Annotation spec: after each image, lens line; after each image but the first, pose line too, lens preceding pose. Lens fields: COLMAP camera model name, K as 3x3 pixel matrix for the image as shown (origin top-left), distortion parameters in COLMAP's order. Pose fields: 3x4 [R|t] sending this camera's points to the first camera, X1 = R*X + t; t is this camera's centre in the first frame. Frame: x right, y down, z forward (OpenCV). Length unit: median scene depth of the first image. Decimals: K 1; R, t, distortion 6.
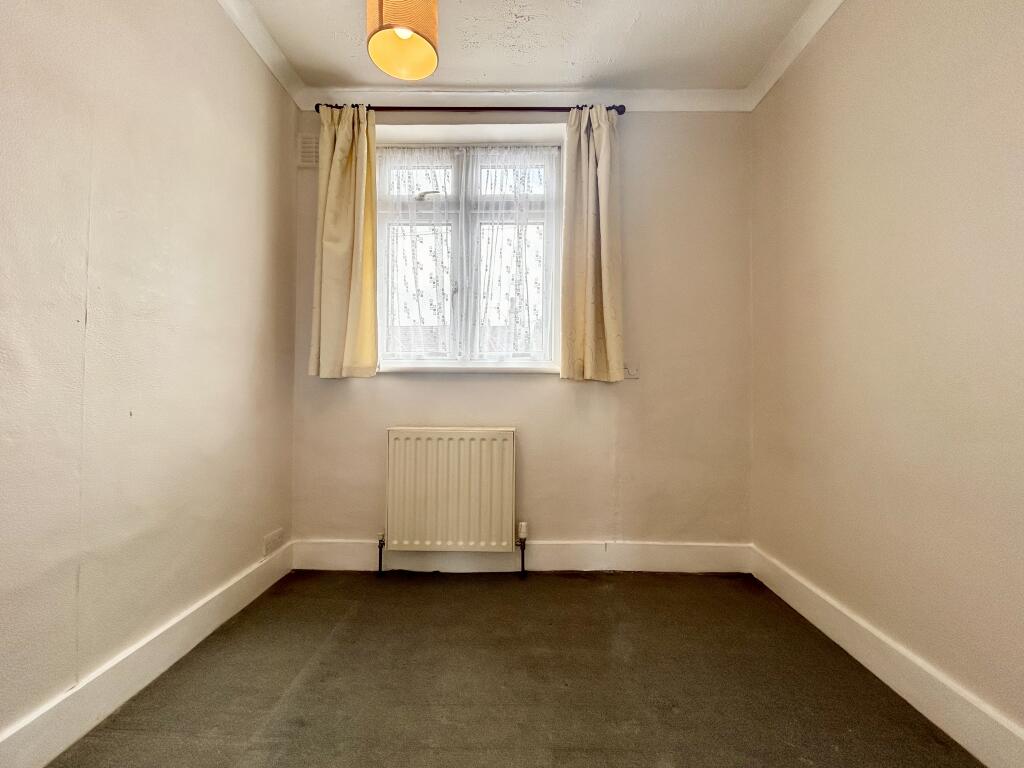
lens RADIAL K [[410.4, 0, 512.3], [0, 410.4, 380.6], [0, 0, 1]] dist [-0.002610, 0.002314]
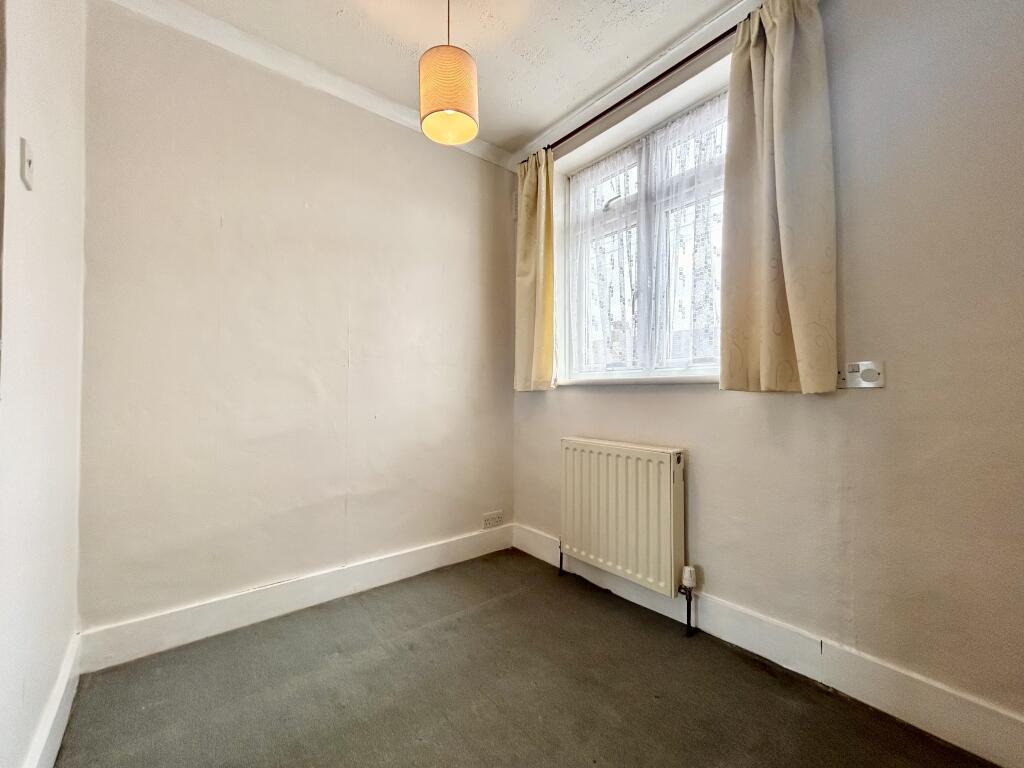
lens RADIAL K [[410.4, 0, 510.6], [0, 410.4, 380.9], [0, 0, 1]] dist [-0.002610, 0.002314]
pose [[0.644114, -0.026392, -0.764474, 0.424104], [0.019256, 0.999647, -0.018286, -0.015243], [0.764687, -0.002942, 0.644395, 0.203843]]
